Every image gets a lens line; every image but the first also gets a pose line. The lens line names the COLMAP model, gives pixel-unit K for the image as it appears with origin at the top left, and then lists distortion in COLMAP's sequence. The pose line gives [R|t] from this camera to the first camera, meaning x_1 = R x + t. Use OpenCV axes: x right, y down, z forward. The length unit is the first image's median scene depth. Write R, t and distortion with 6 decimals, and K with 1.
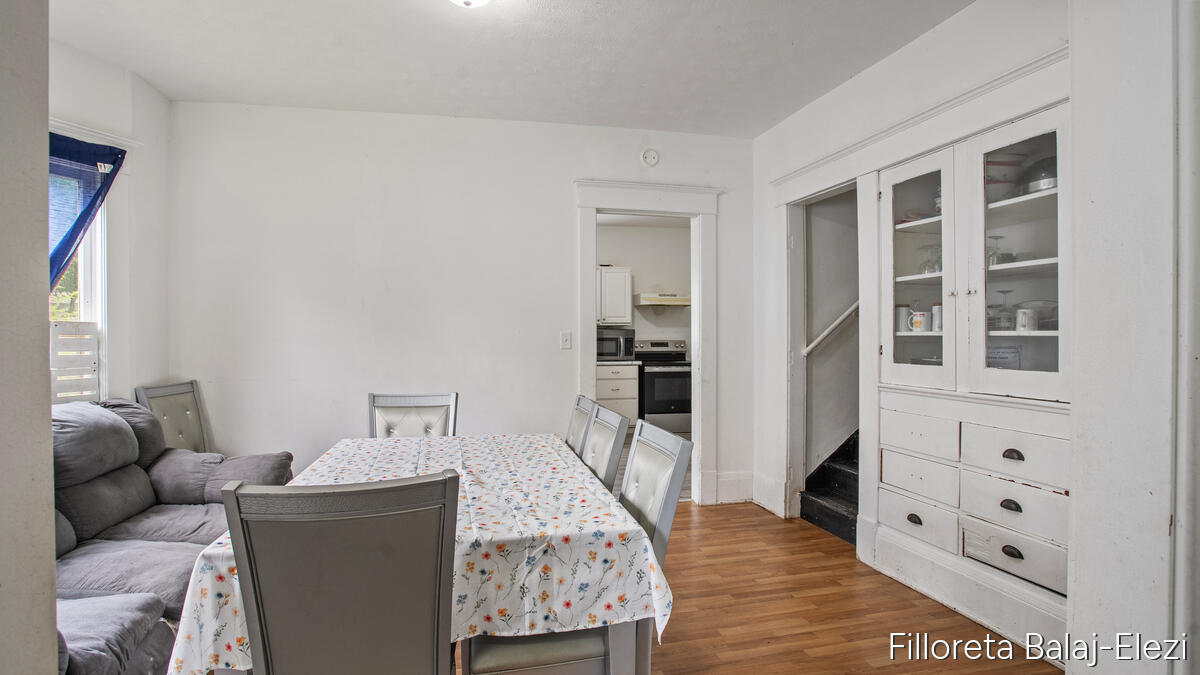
lens RADIAL K [[617.5, 0, 600.0], [0, 617.5, 337.5], [0, 0, 1]] dist [-0.000486, -0.000187]
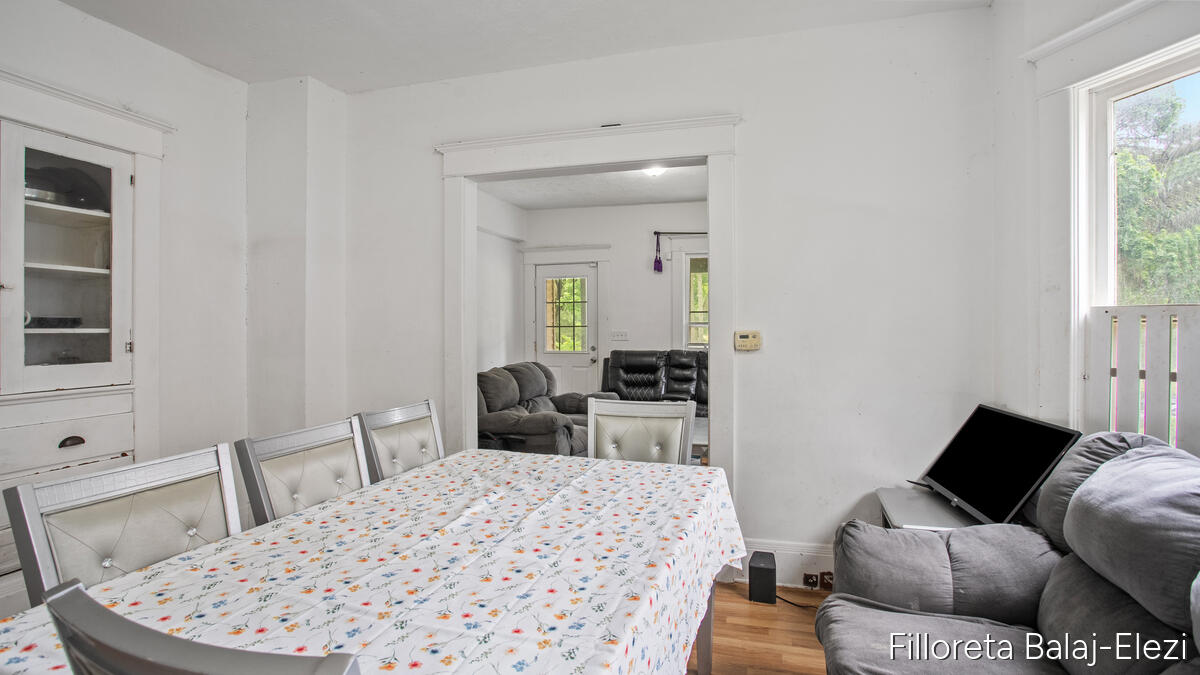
lens RADIAL K [[617.5, 0, 600.0], [0, 617.5, 337.5], [0, 0, 1]] dist [-0.000486, -0.000187]
pose [[-0.857163, -0.002788, 0.515037, -0.444370], [0.006974, 0.999831, 0.017018, -0.004314], [-0.514997, 0.018179, -0.856999, 0.921607]]
